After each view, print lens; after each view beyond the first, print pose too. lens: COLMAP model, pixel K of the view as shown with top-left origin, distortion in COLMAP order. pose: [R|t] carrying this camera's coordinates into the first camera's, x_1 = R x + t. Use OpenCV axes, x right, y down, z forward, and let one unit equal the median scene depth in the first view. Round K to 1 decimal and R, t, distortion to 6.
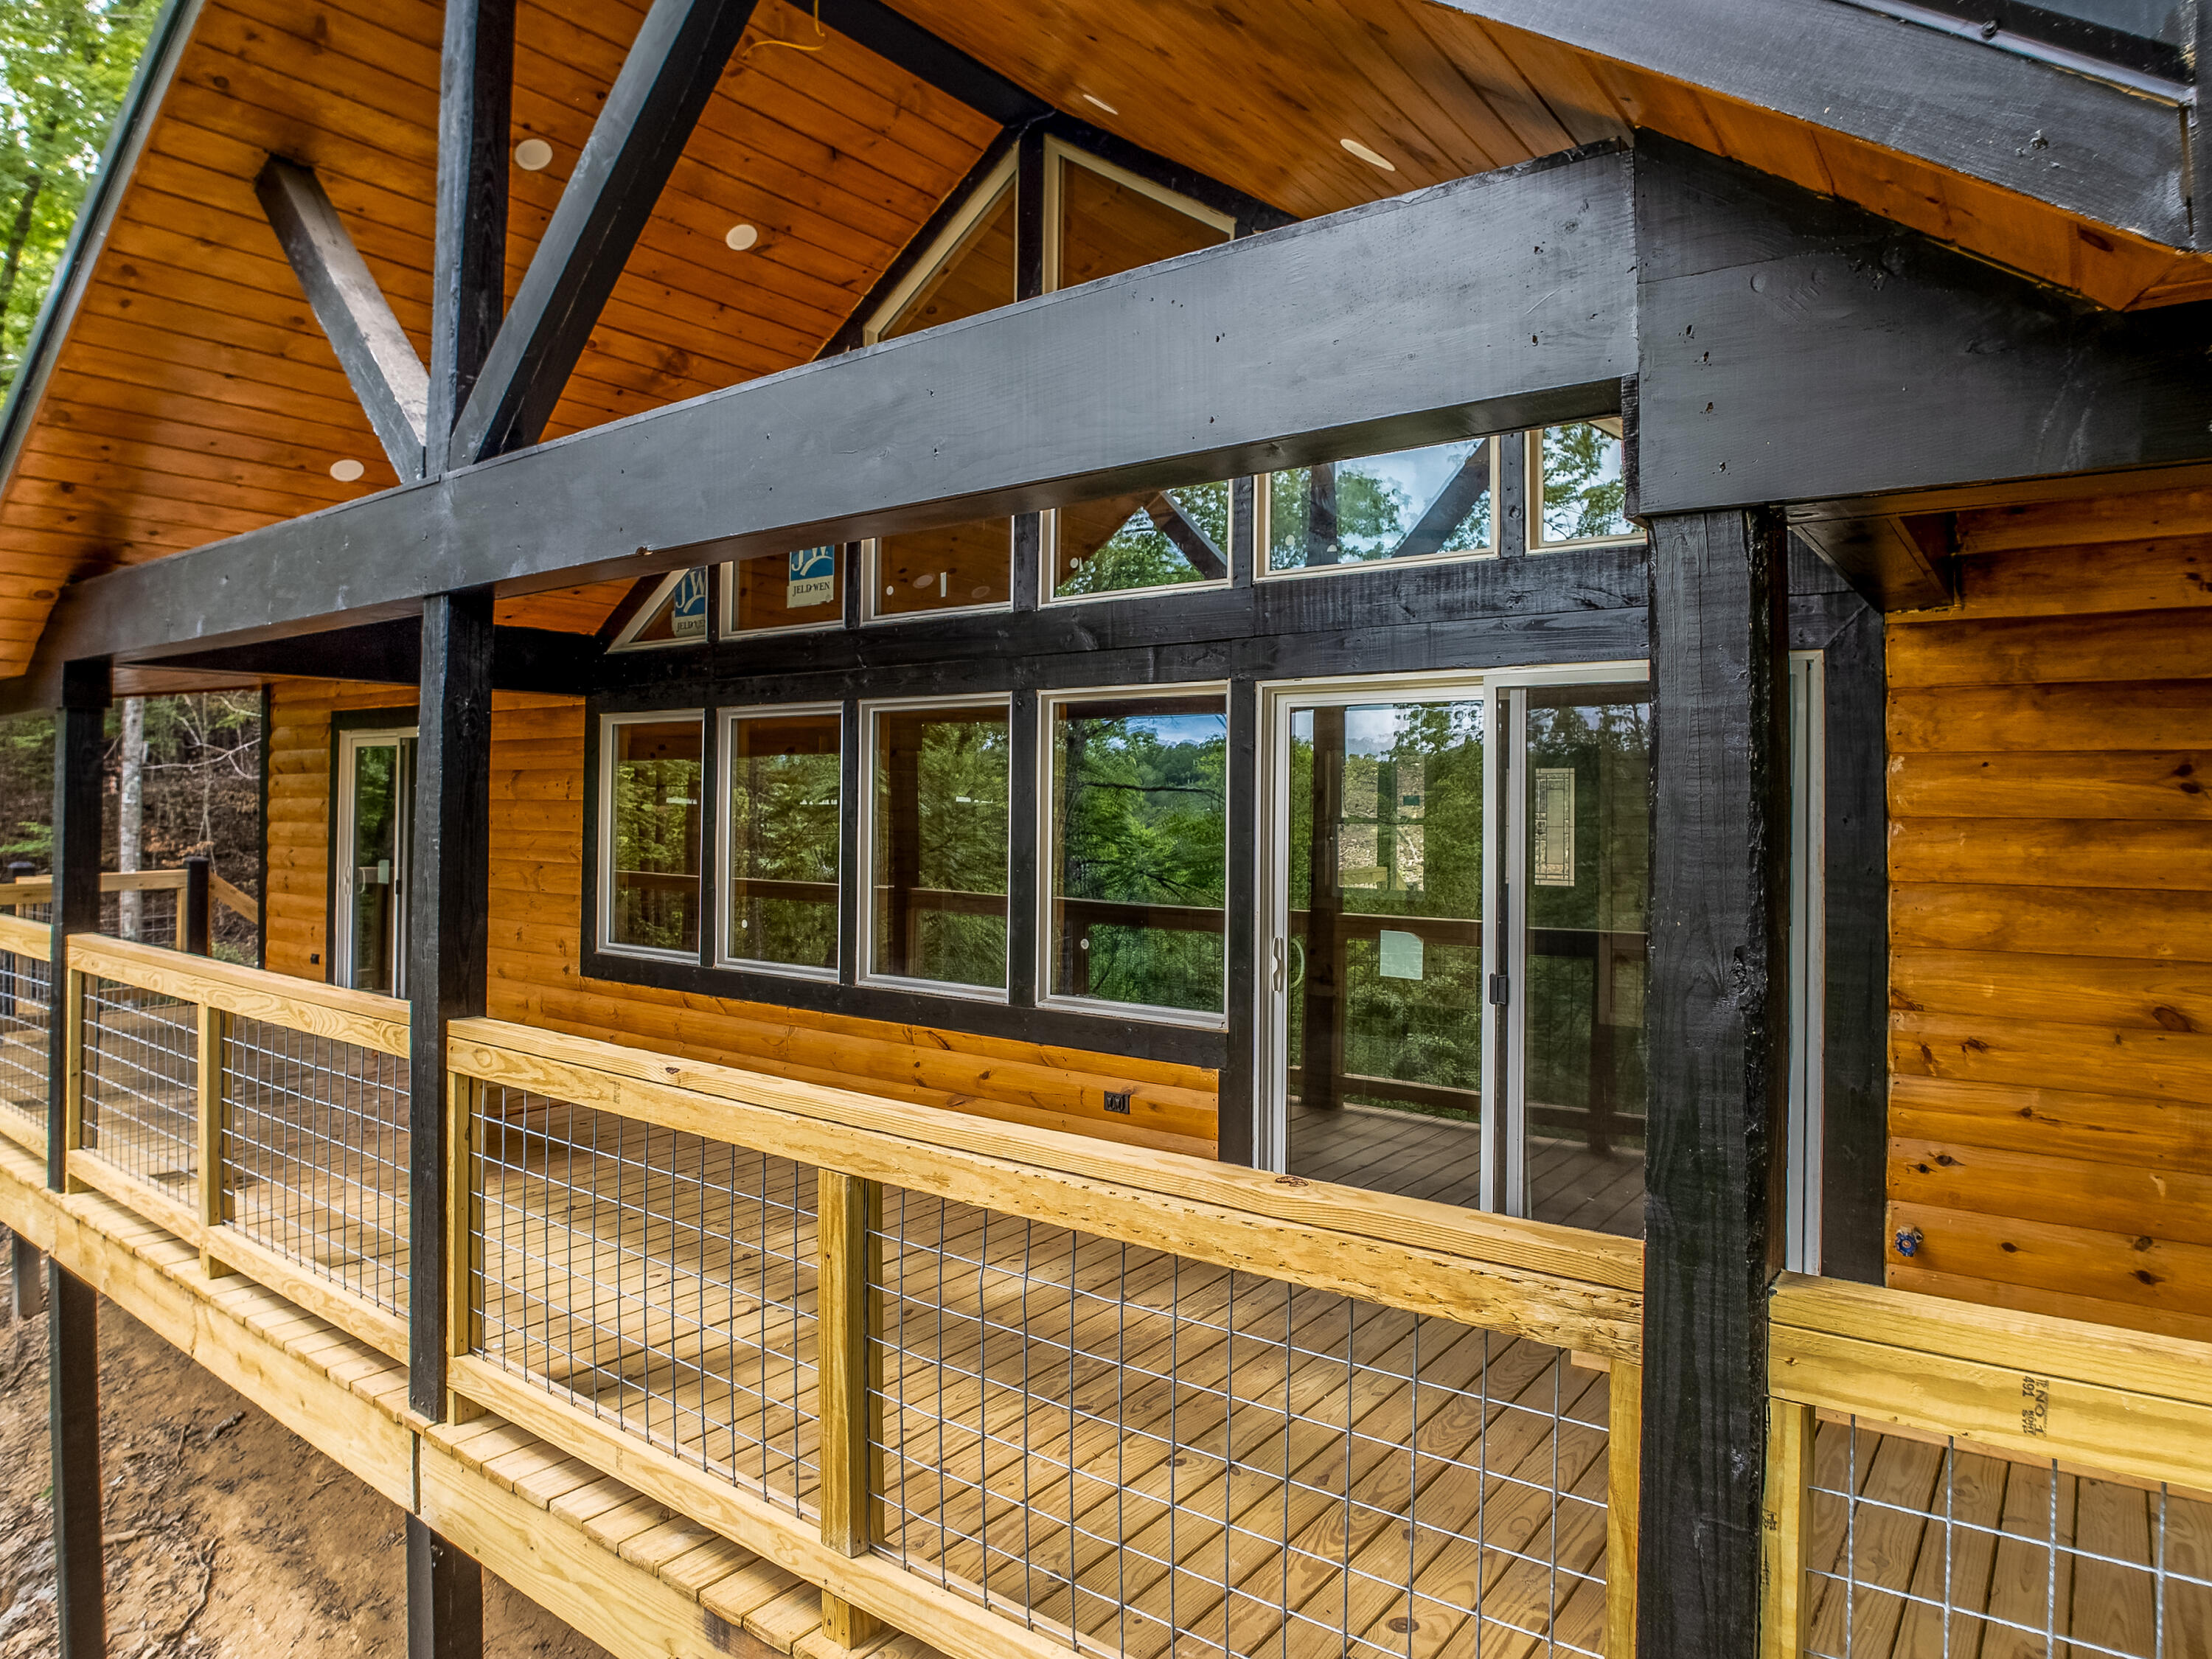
lens RADIAL K [[1375.8, 0, 1106.3], [0, 1375.8, 782.8], [0, 0, 1]] dist [-0.052420, 0.001068]
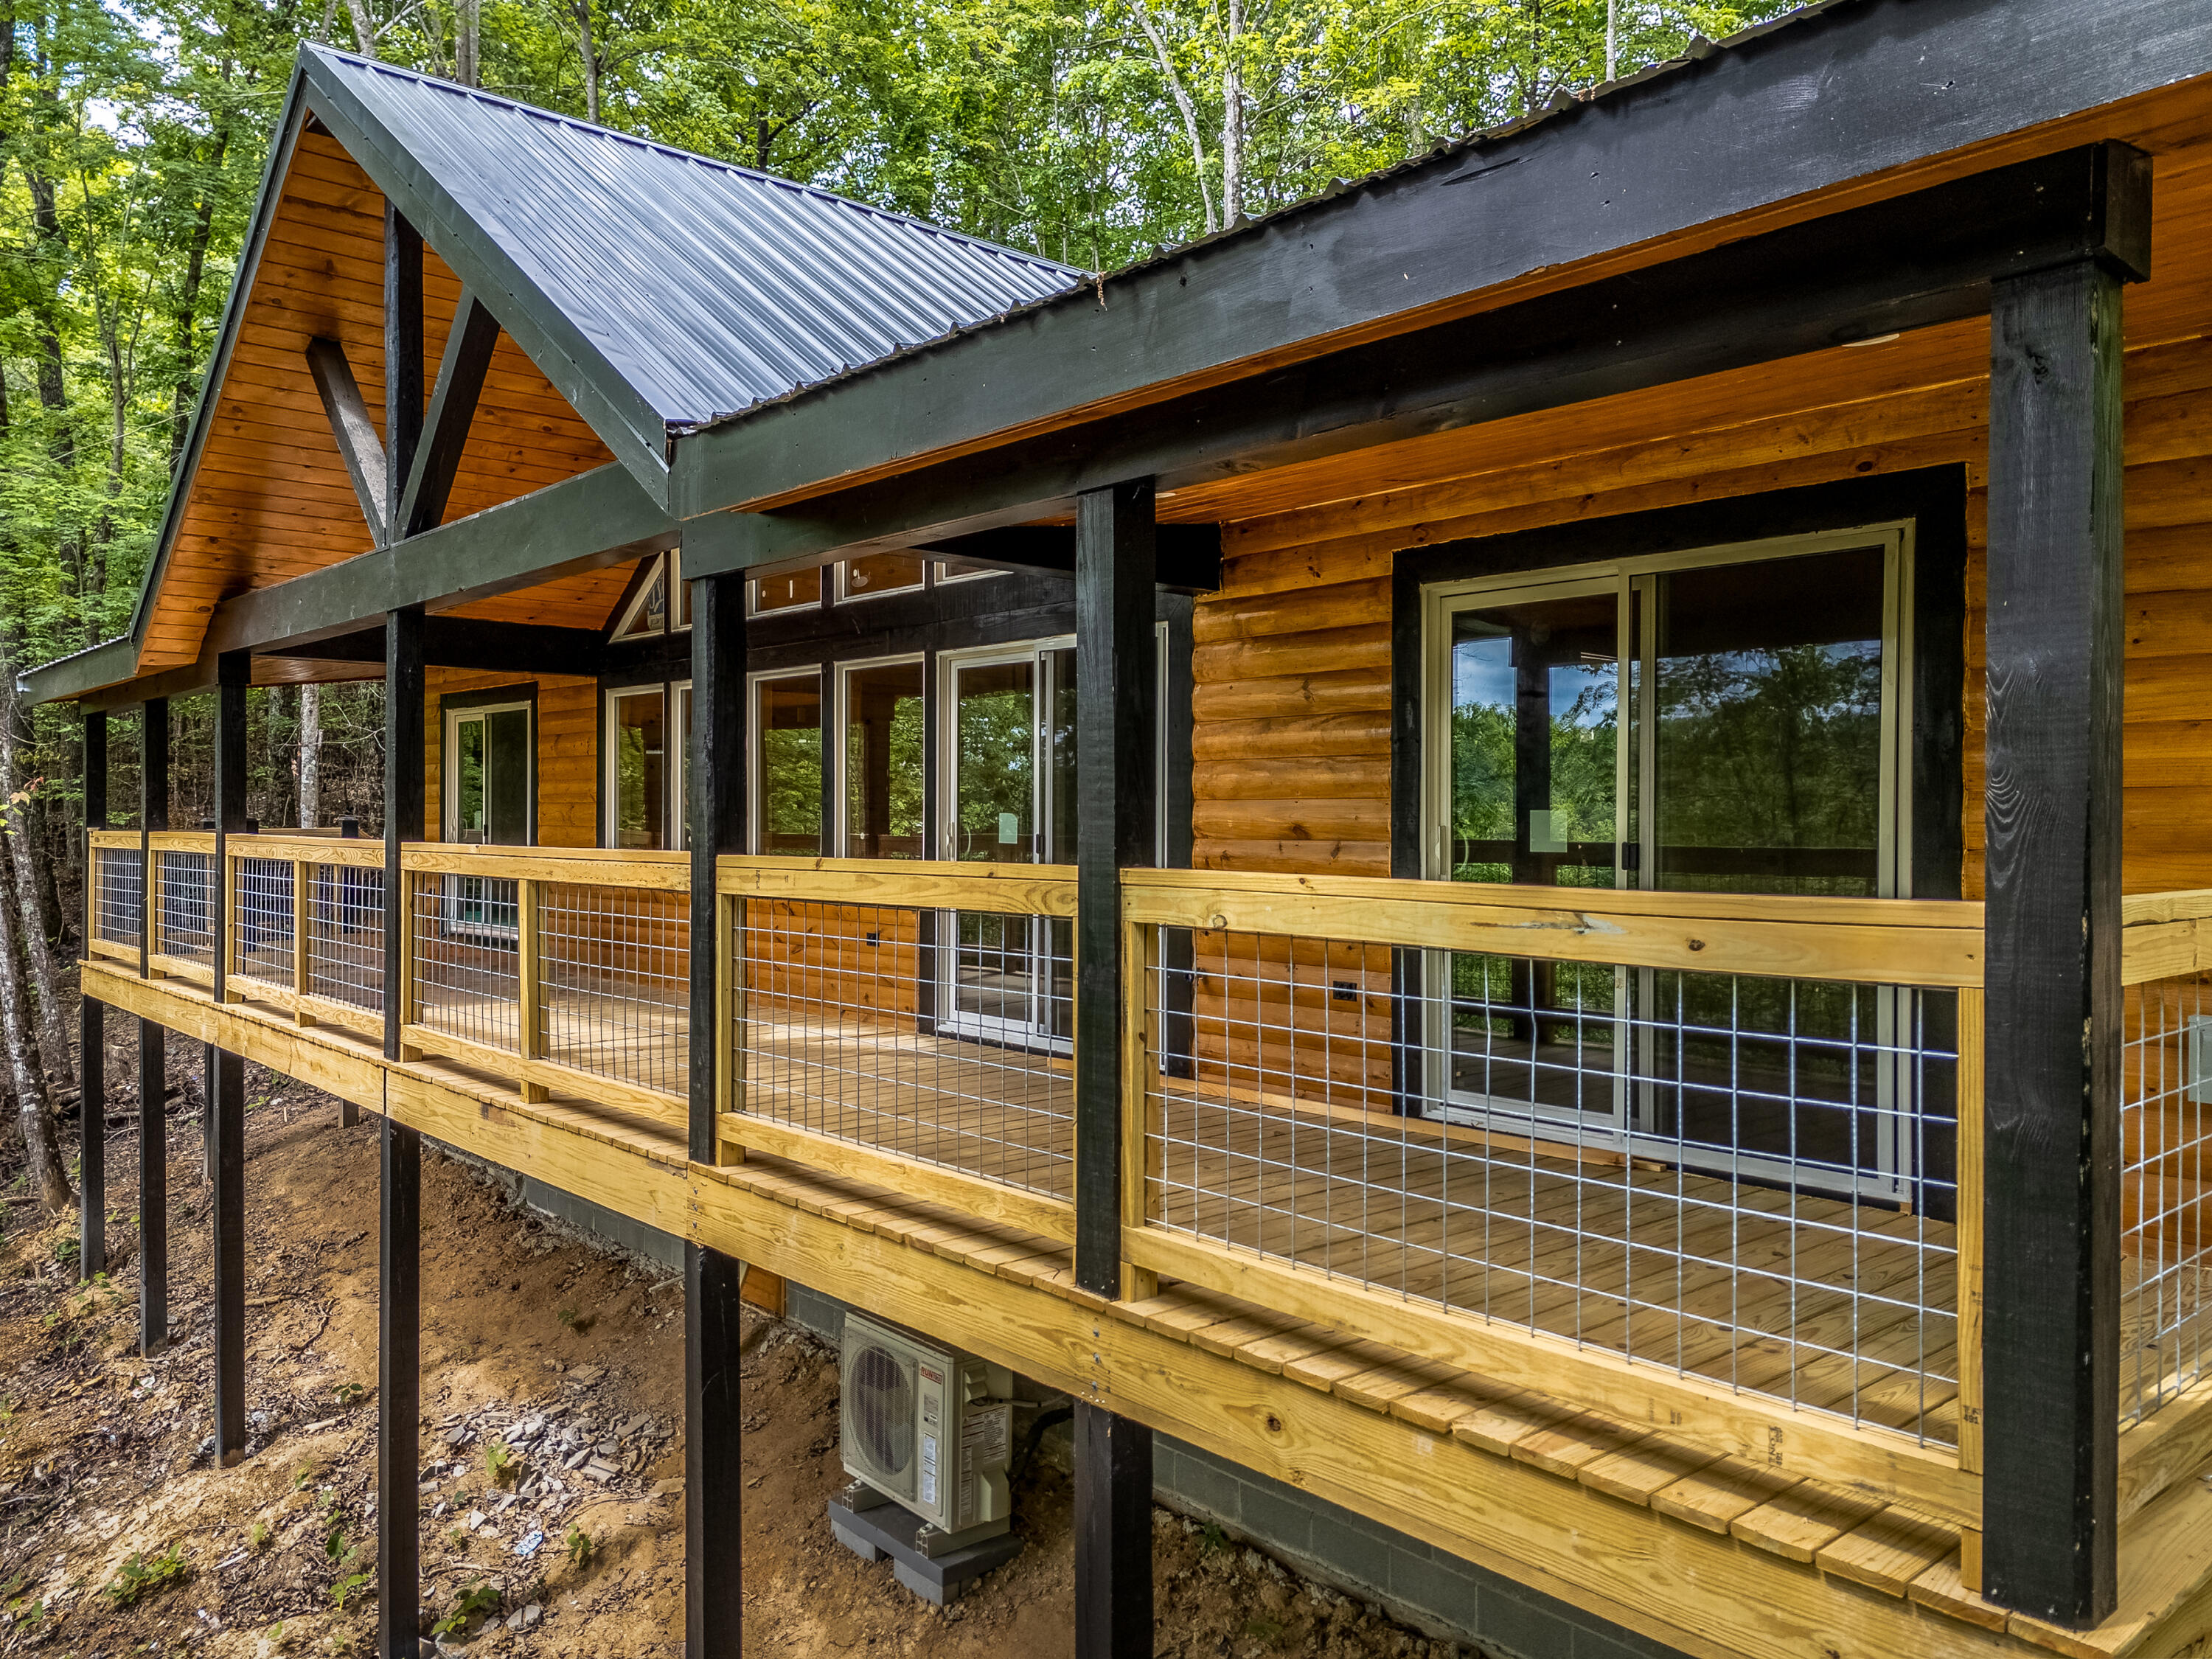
lens RADIAL K [[1623.4, 0, 1104.9], [0, 1623.4, 836.1], [0, 0, 1]] dist [0.098043, -0.105468]
pose [[0.979260, -0.002682, -0.202588, 0.624346], [0.008157, 0.999624, 0.026194, 0.080203], [0.202441, -0.027303, 0.978914, -0.687803]]
